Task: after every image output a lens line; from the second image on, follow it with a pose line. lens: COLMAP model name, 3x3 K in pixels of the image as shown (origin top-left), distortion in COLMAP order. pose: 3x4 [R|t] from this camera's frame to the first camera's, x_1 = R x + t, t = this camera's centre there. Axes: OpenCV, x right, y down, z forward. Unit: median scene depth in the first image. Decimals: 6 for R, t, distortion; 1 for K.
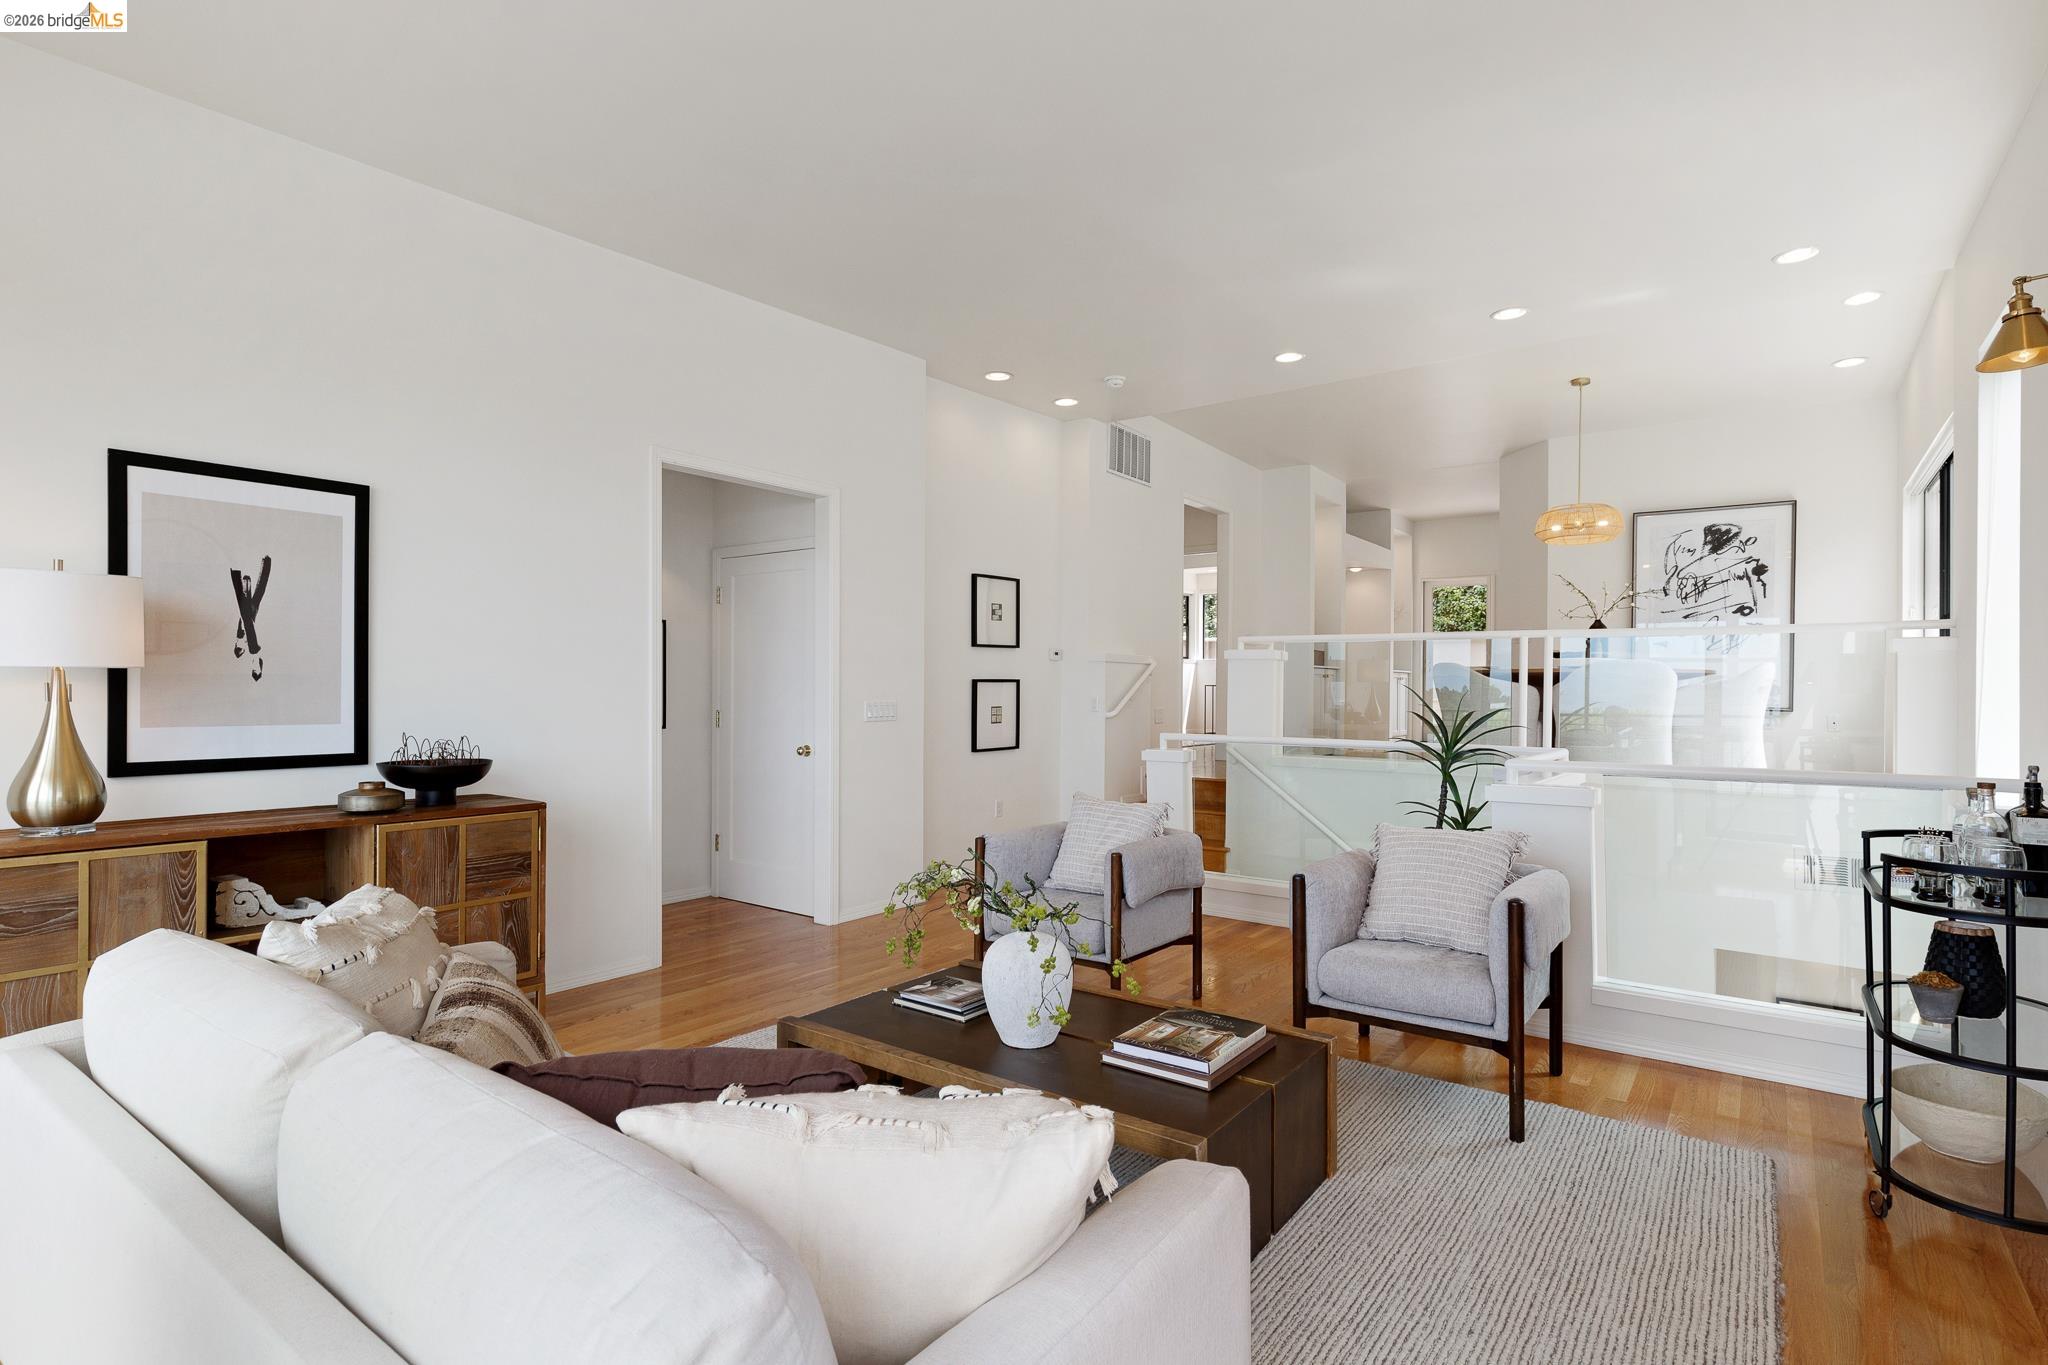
lens RADIAL K [[977.7, 0, 1031.7], [0, 977.7, 692.8], [0, 0, 1]] dist [-0.021333, -0.000371]
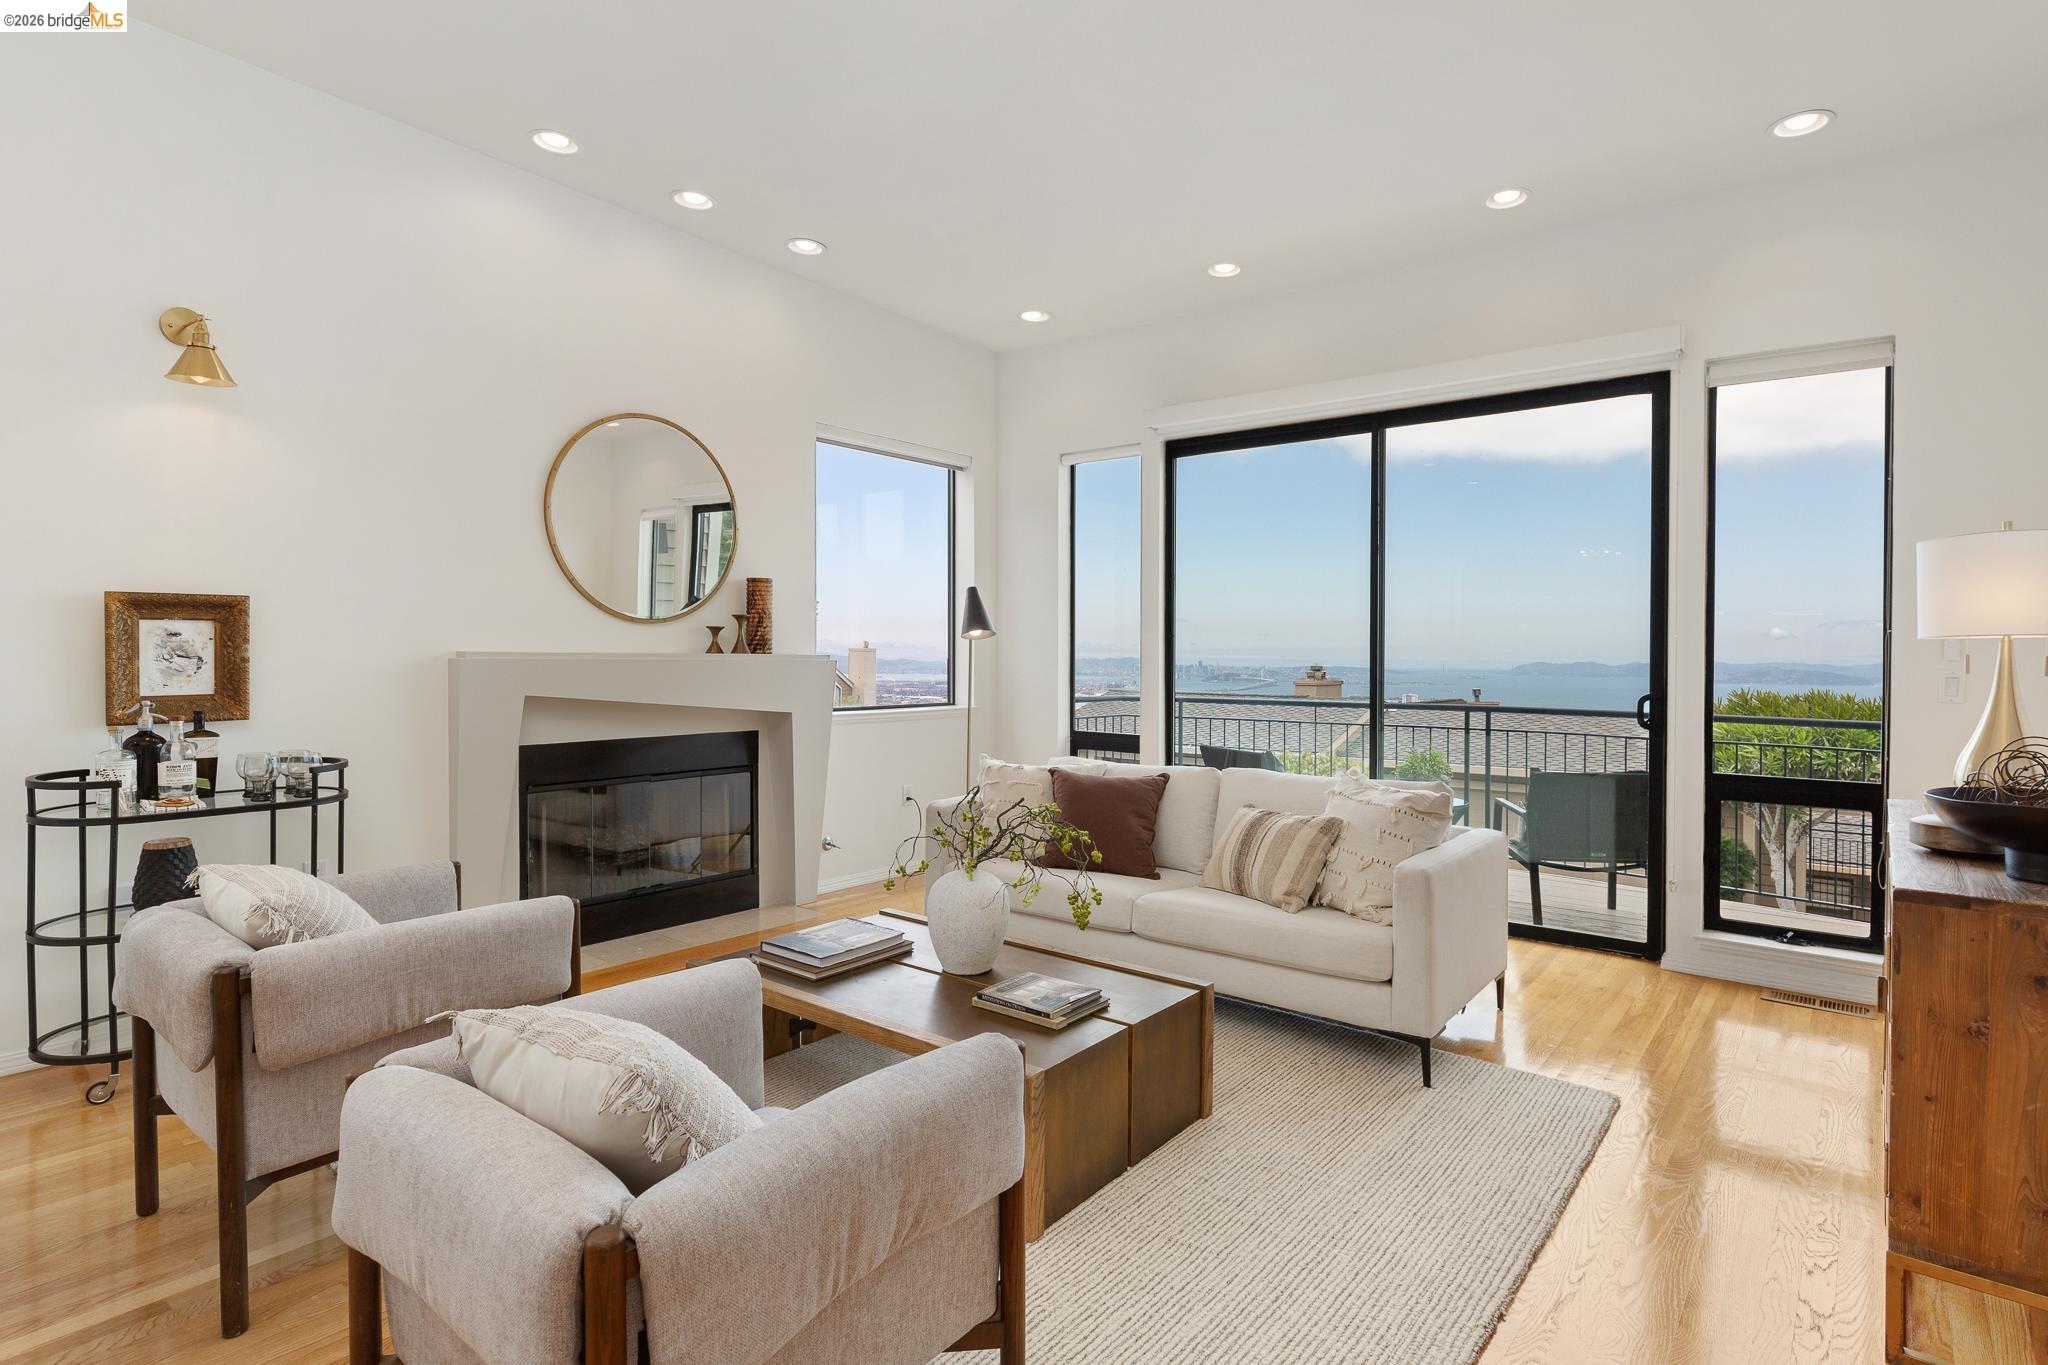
lens RADIAL K [[1073.8, 0, 1021.9], [0, 1073.8, 683.3], [0, 0, 1]] dist [-0.002462, -0.000460]
pose [[-0.999622, -0.011028, 0.025176, -0.031595], [-0.010328, 0.999561, 0.027775, 0.000387], [-0.025471, 0.027505, -0.999297, 0.736807]]
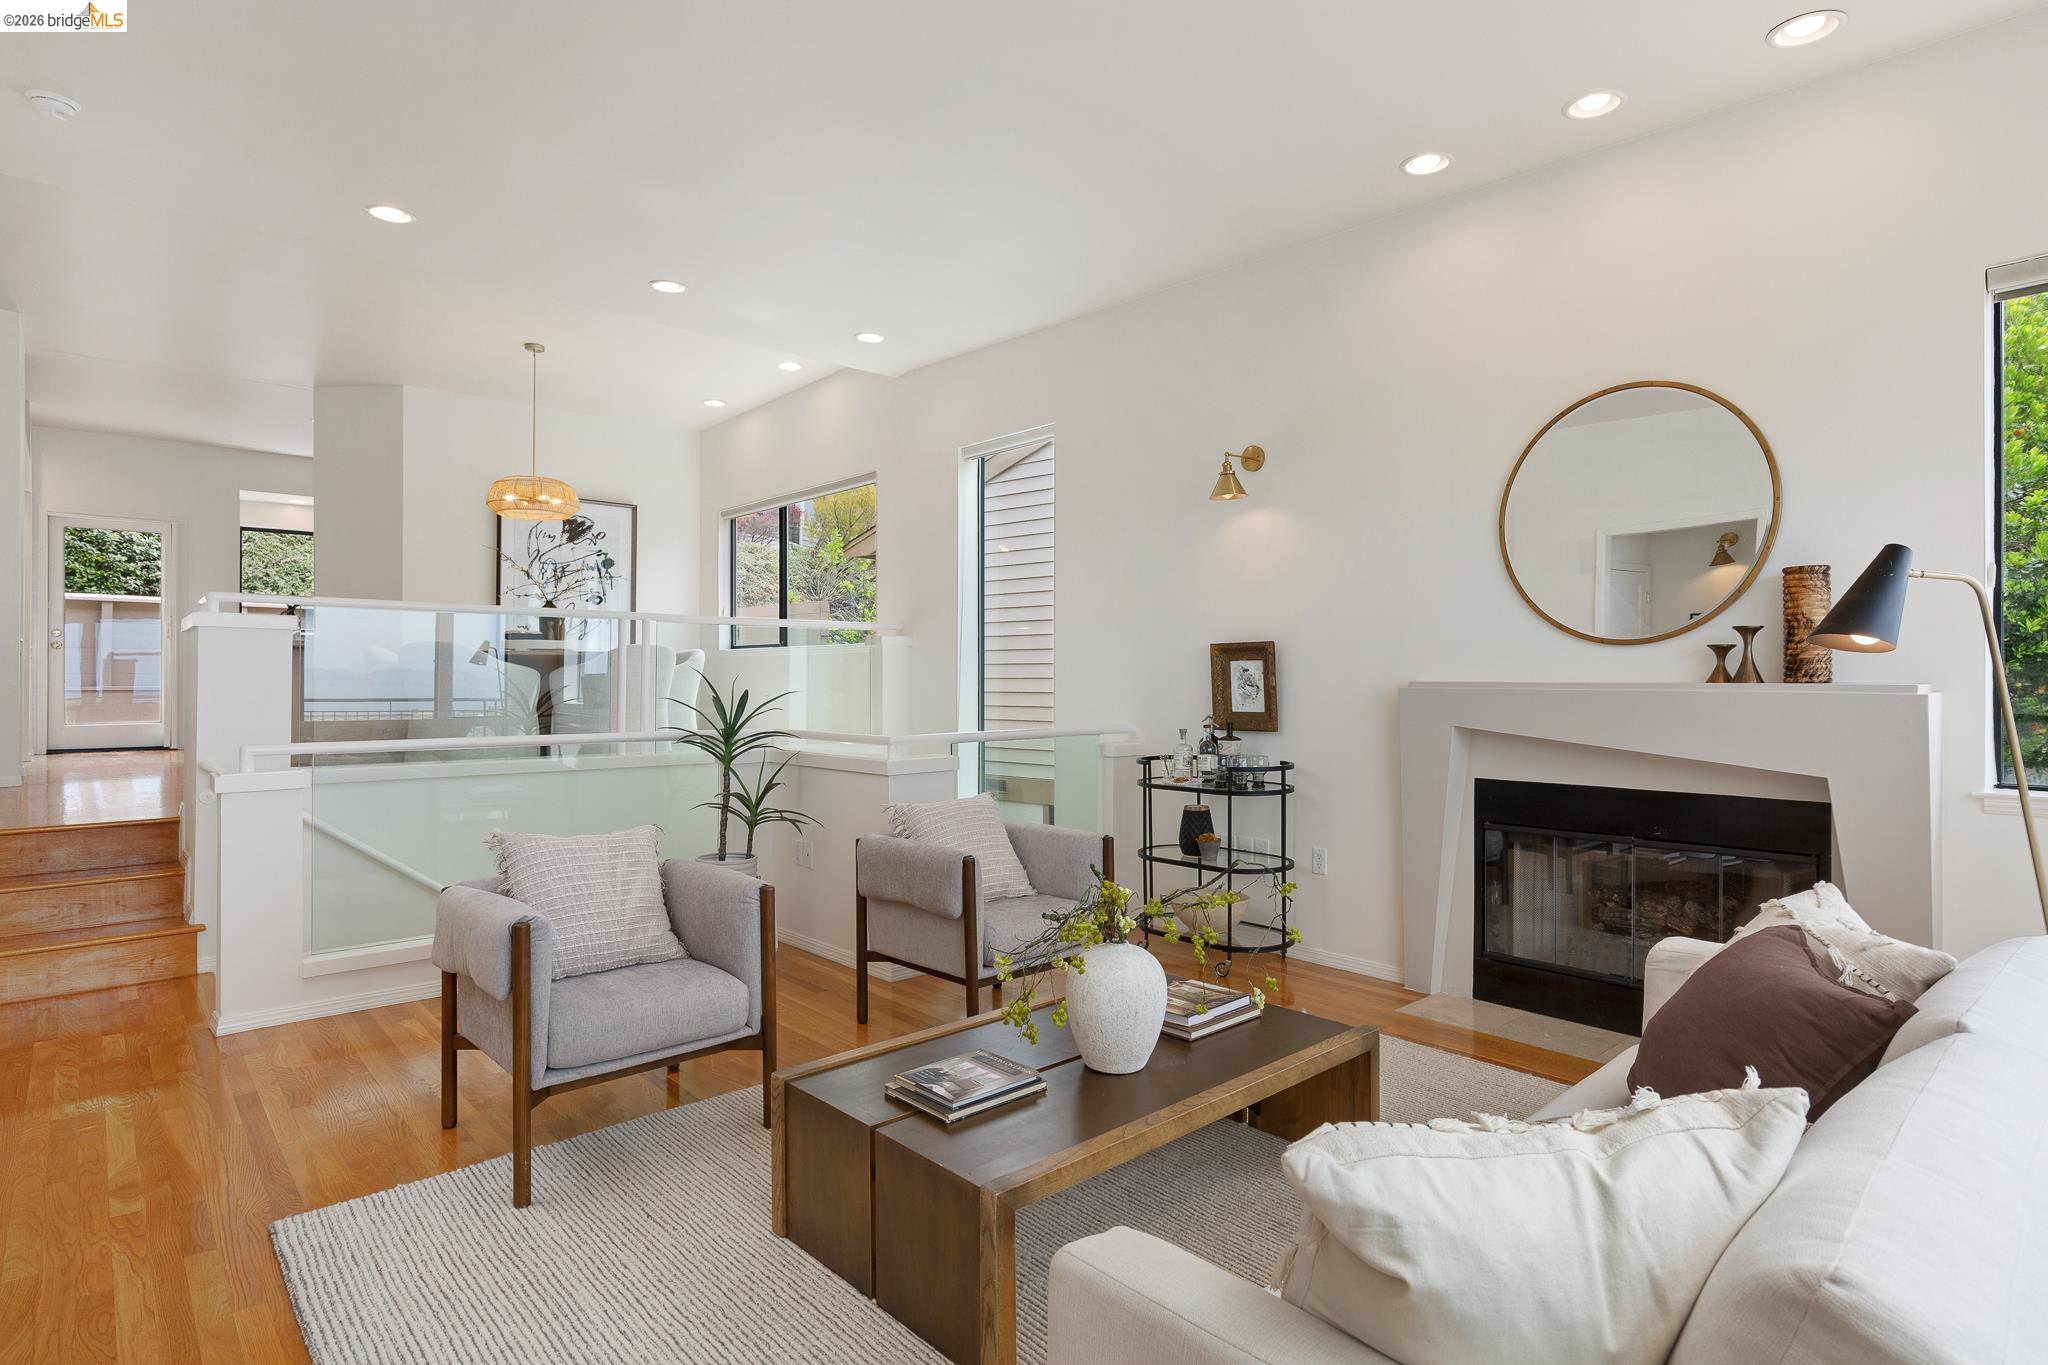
lens RADIAL K [[1068.9, 0, 1030.2], [0, 1068.9, 671.7], [0, 0, 1]] dist [0.000953, 0.000215]
pose [[0.192651, 0.003245, 0.981262, -0.331379], [0.000812, 0.999994, -0.003466, -0.000939], [-0.981267, 0.001464, 0.192647, 0.297645]]
